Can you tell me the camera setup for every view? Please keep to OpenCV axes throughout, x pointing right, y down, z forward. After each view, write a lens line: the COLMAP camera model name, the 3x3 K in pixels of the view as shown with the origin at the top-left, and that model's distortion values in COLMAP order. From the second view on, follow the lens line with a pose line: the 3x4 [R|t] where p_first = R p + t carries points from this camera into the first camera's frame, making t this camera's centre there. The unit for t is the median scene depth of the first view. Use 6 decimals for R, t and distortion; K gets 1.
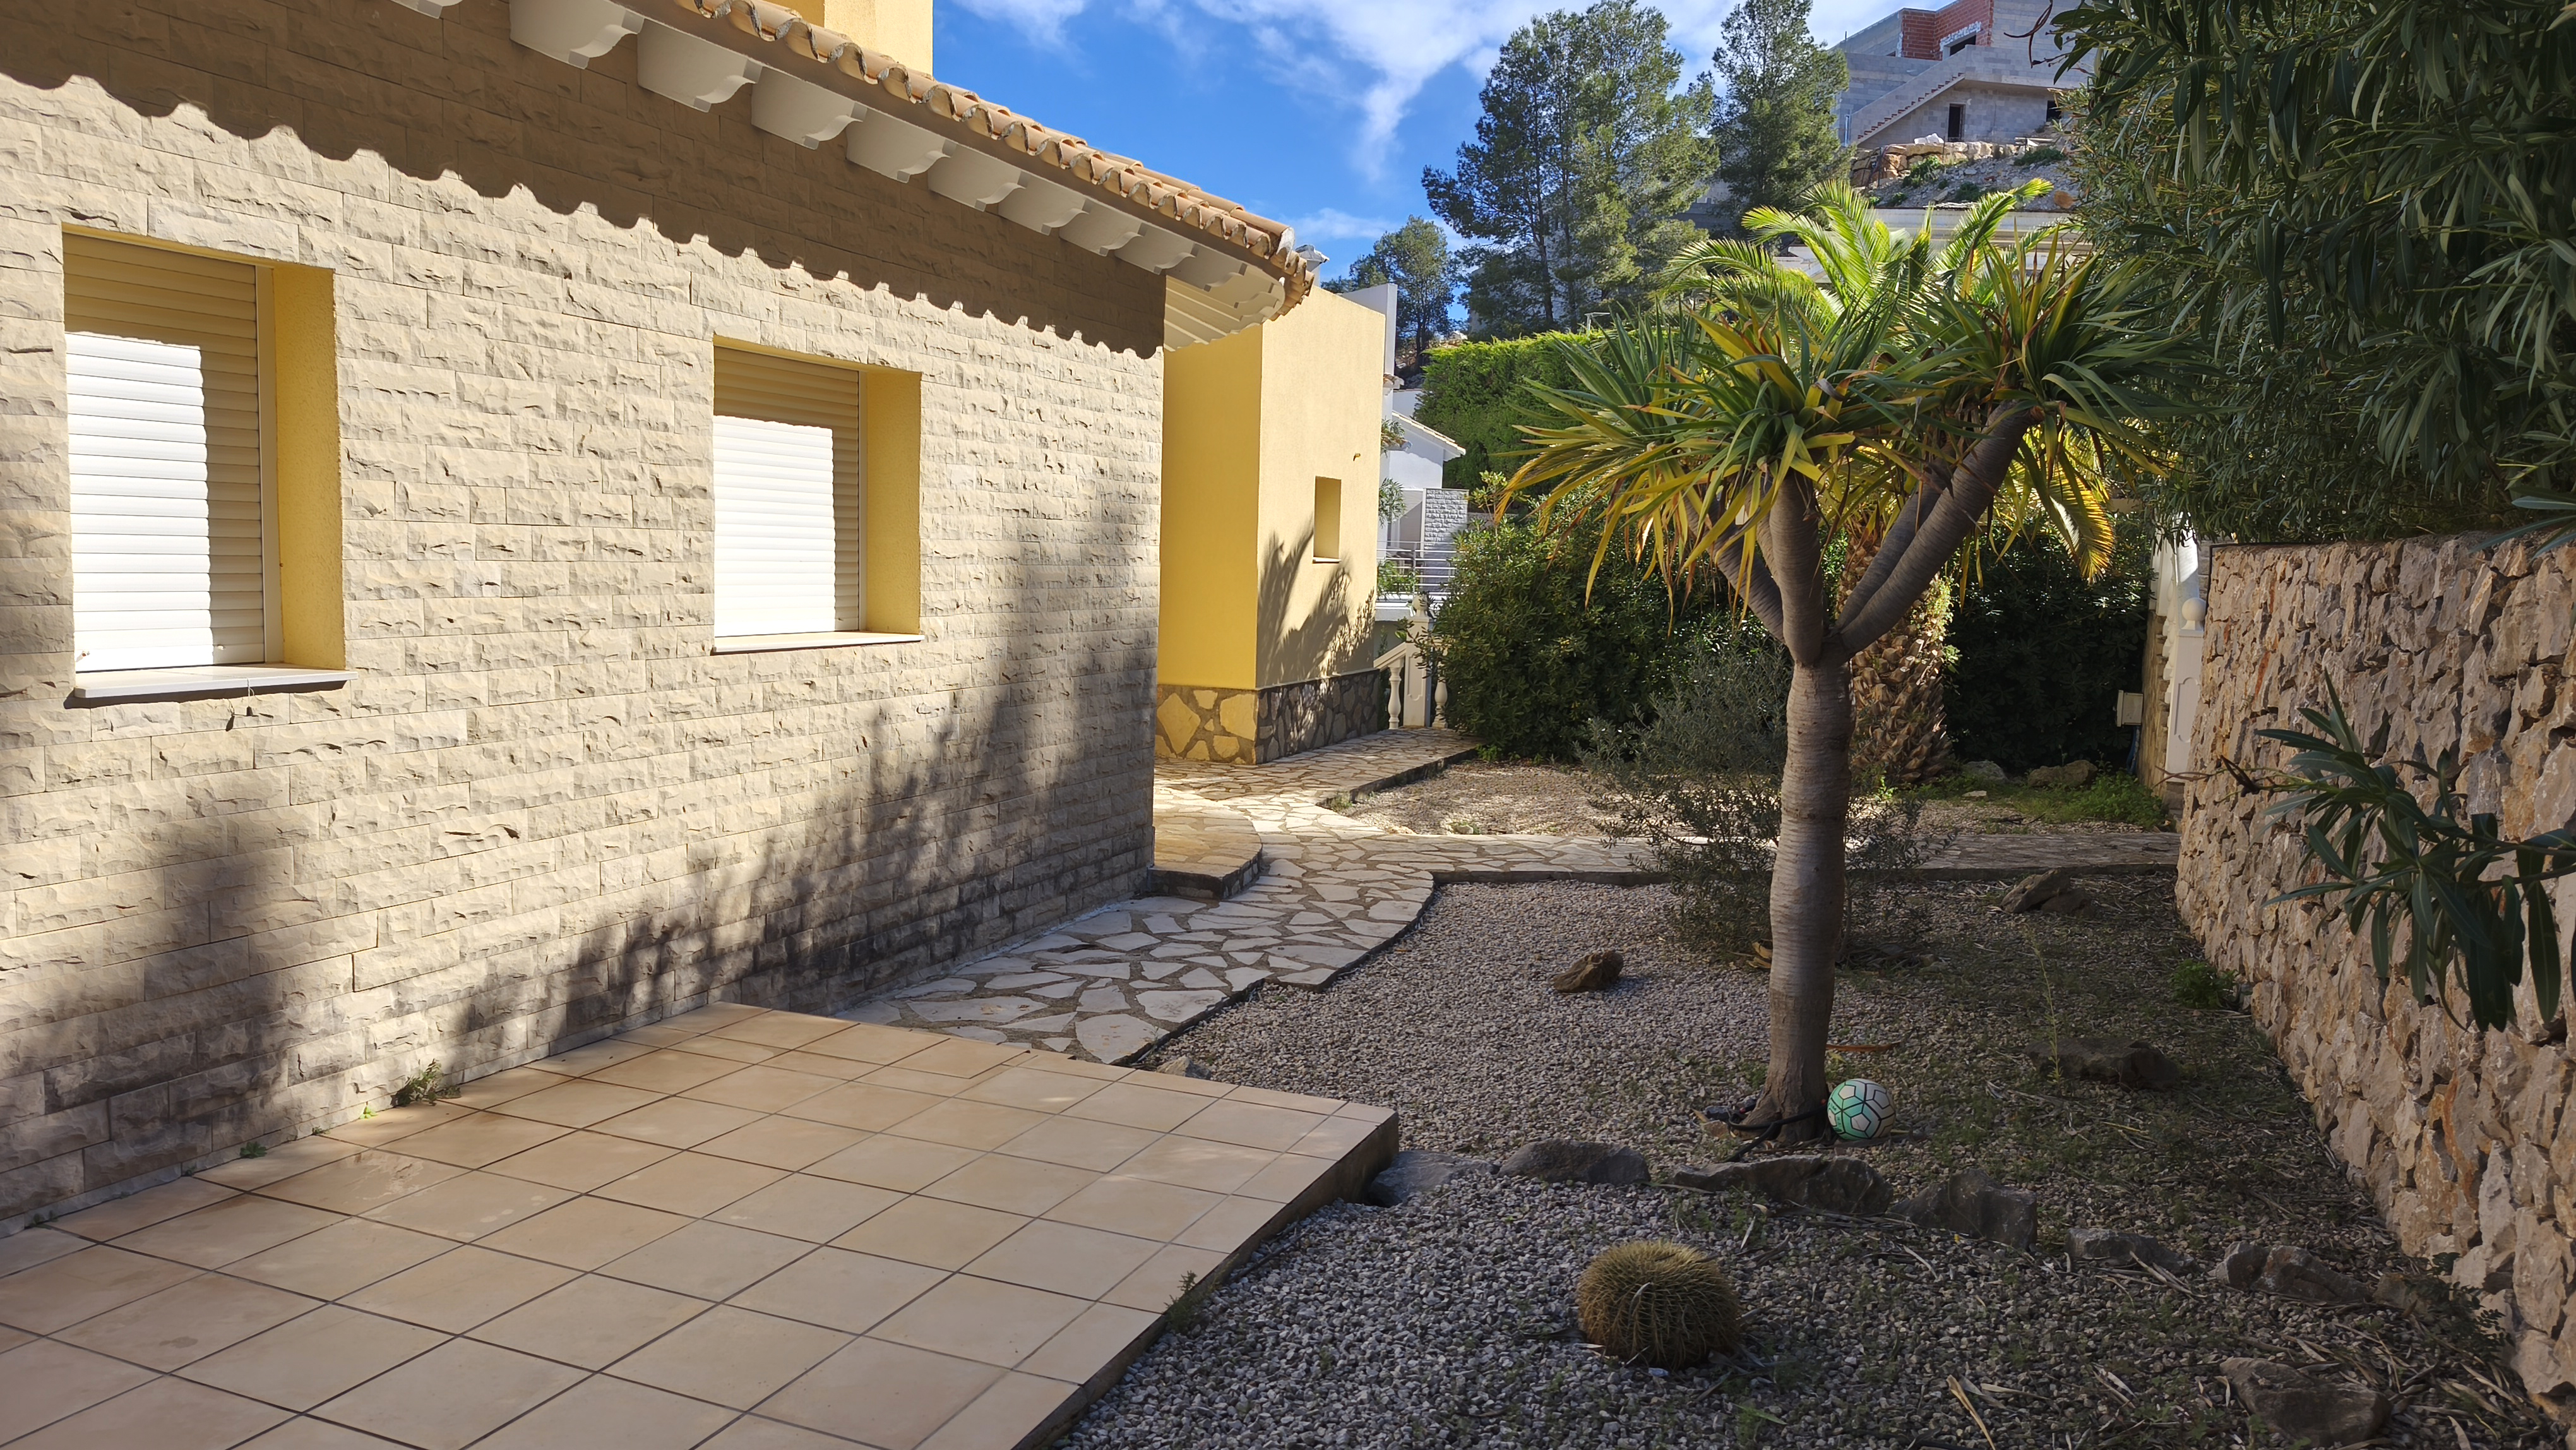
lens RADIAL K [[1694.6, 0, 1288.0], [0, 1694.6, 725.0], [0, 0, 1]] dist [0.003159, -0.000009]
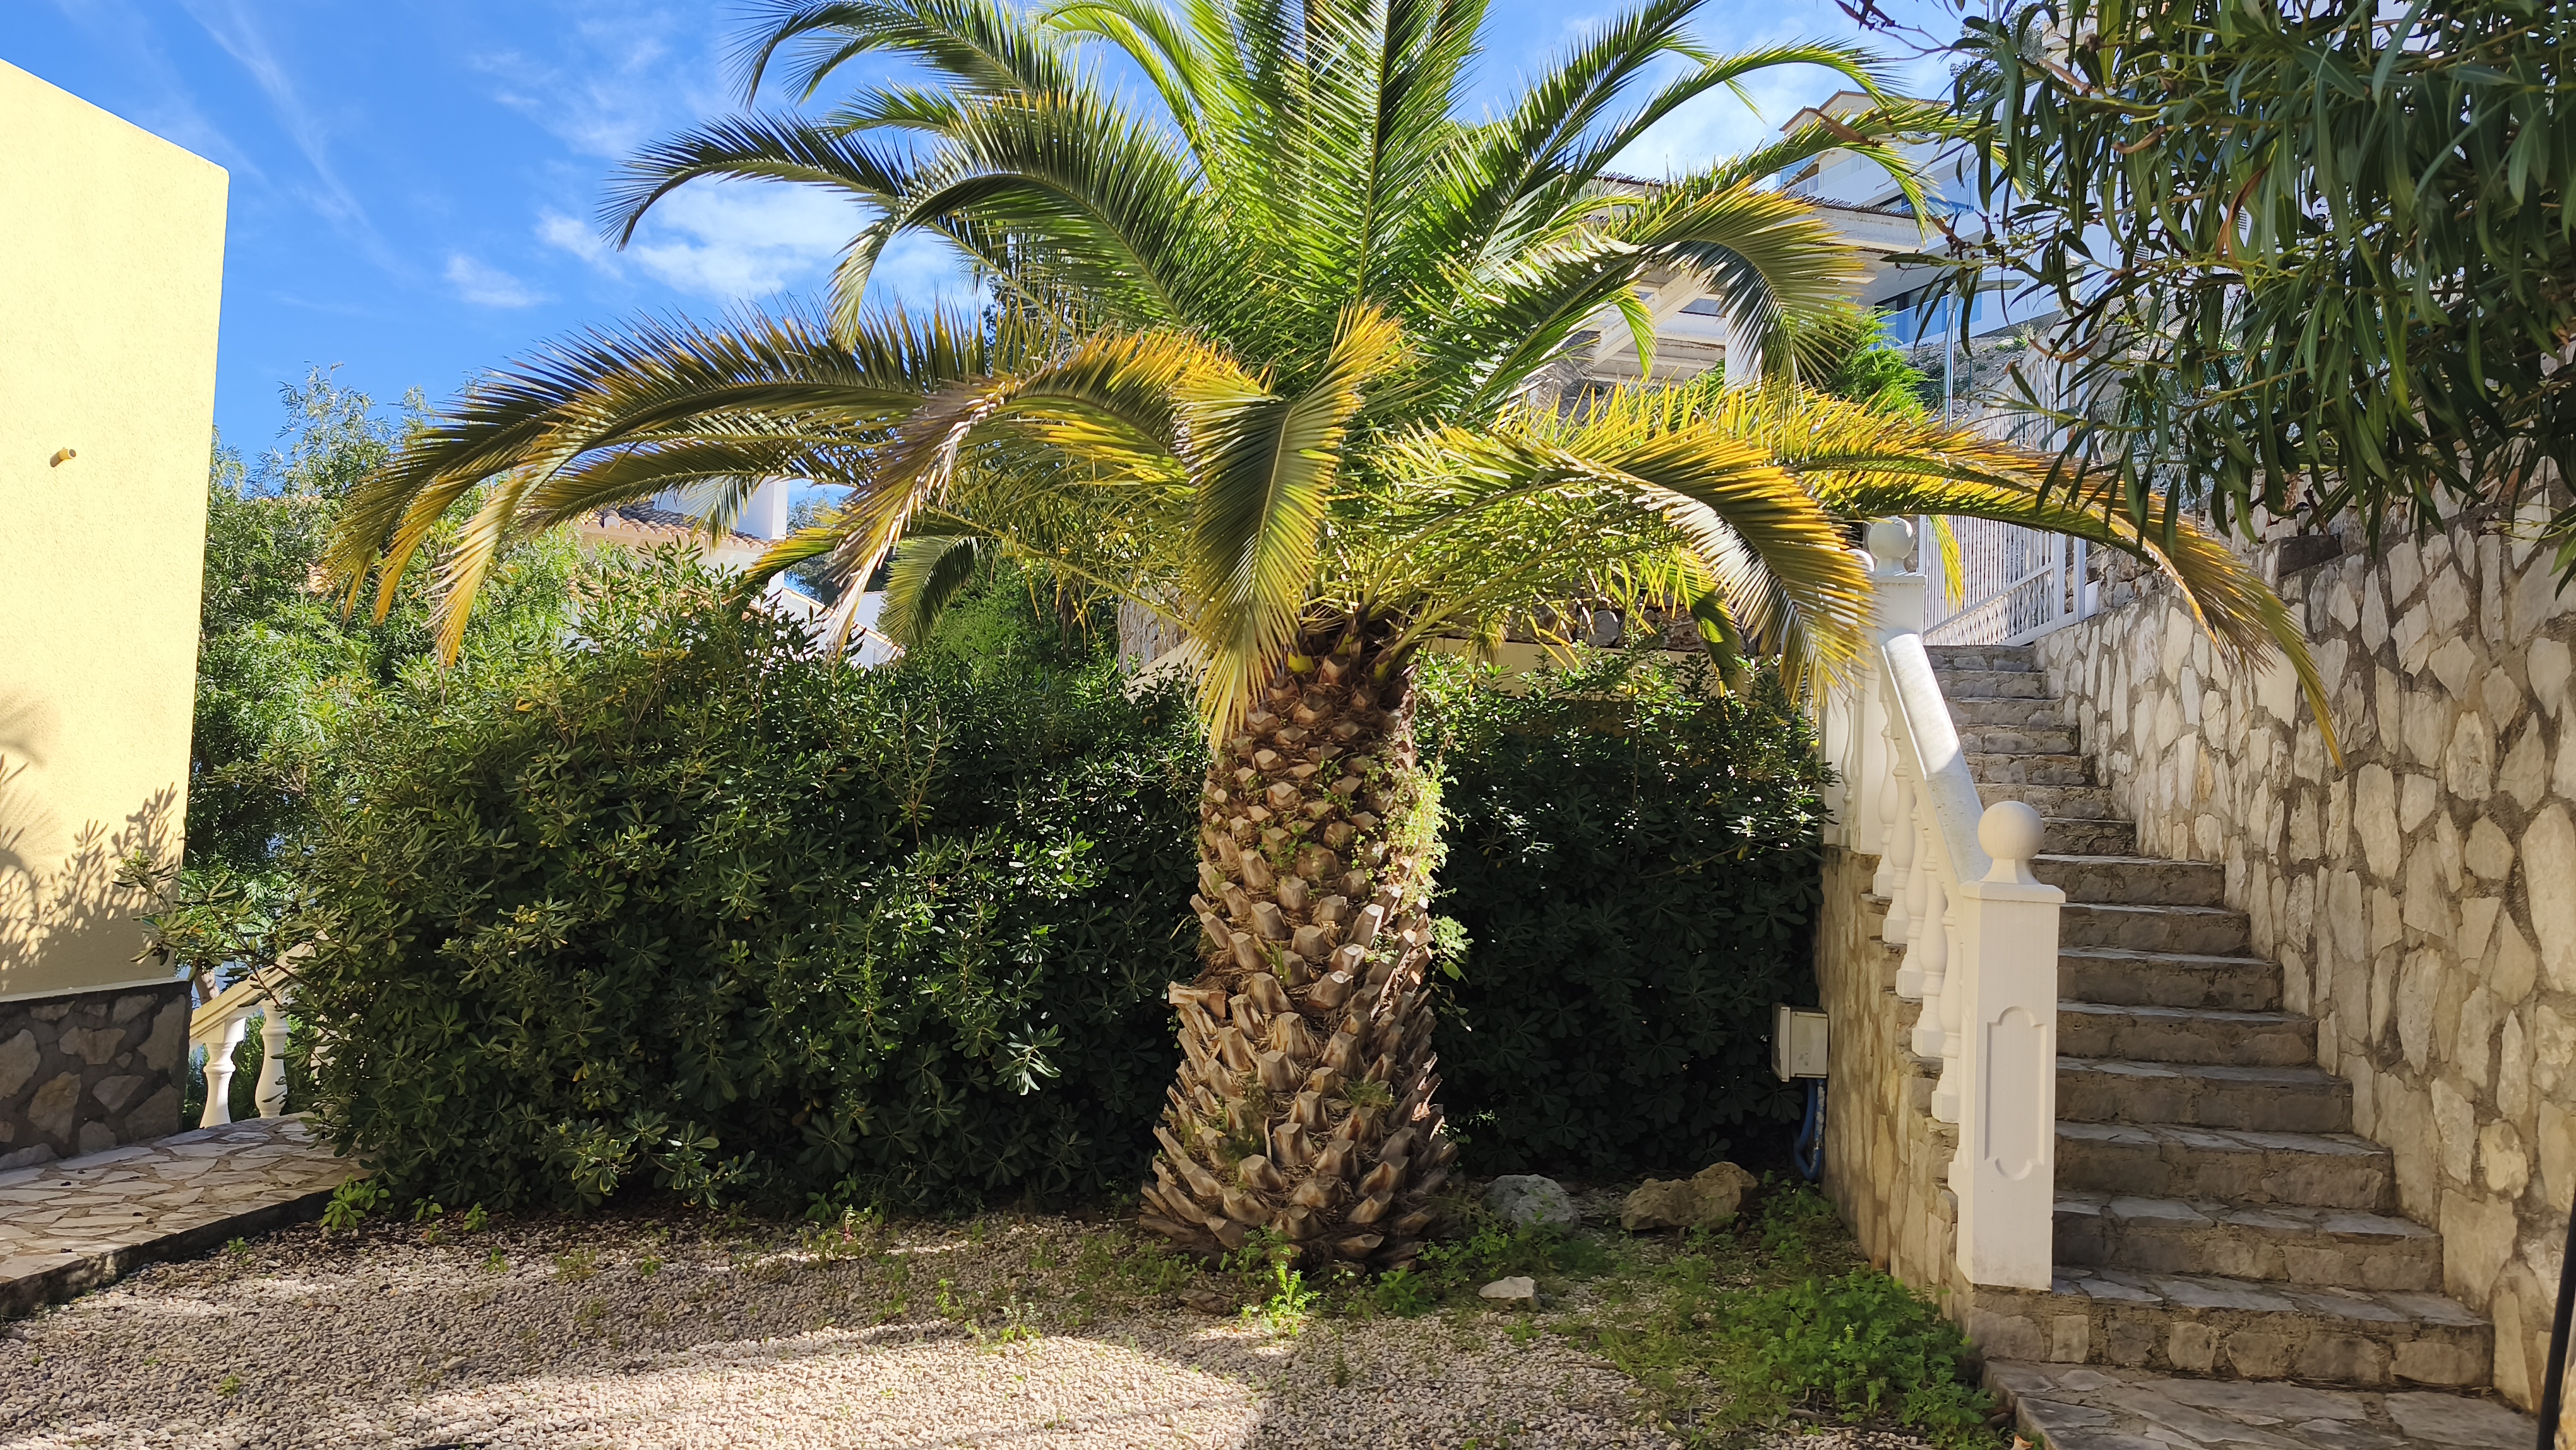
lens RADIAL K [[1755.5, 0, 1282.5], [0, 1755.5, 671.6], [0, 0, 1]] dist [0.067132, -0.000270]
pose [[0.970615, 0.027995, 0.239005, 0.233099], [0.014479, 0.984616, -0.174129, -0.030401], [-0.240203, 0.172473, 0.955278, 0.549395]]
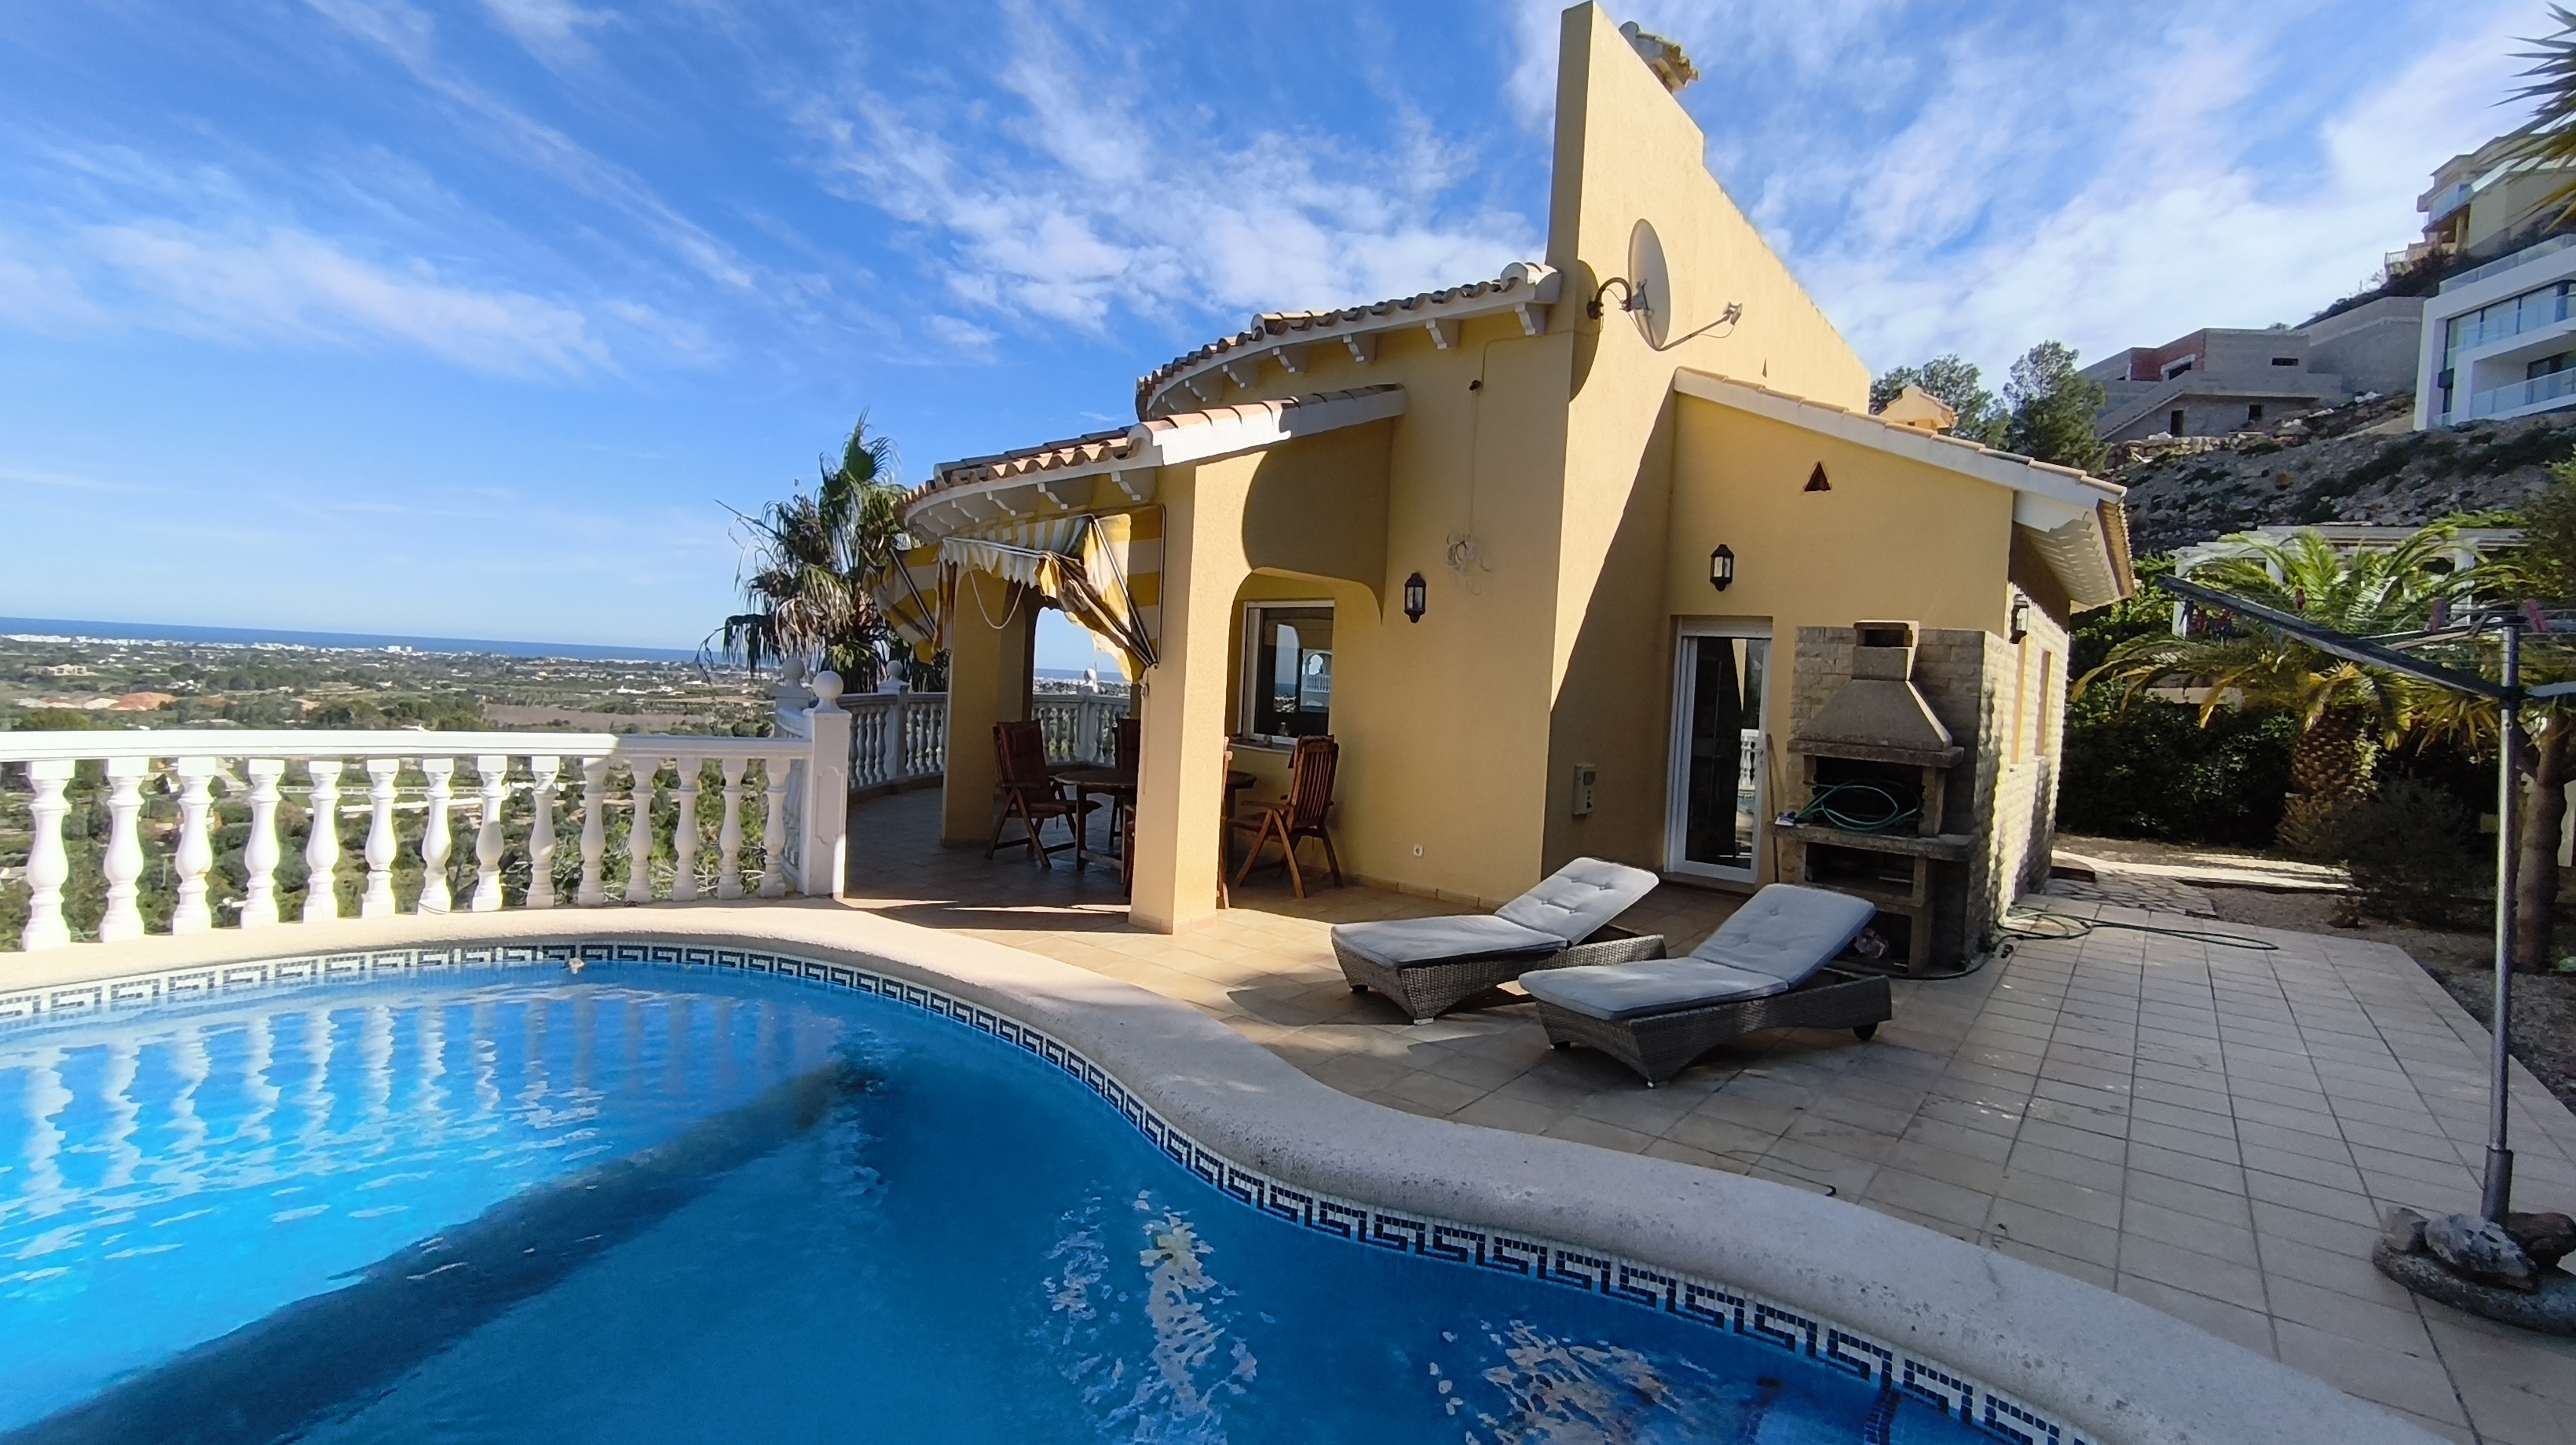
lens RADIAL K [[1115.3, 0, 1284.1], [0, 1115.3, 692.6], [0, 0, 1]] dist [-0.001488, -0.000112]
pose [[0.966405, 0.031492, -0.255088, -0.405932], [-0.056023, 0.994412, -0.089480, 0.028761], [0.250845, 0.100765, 0.962769, -0.404176]]
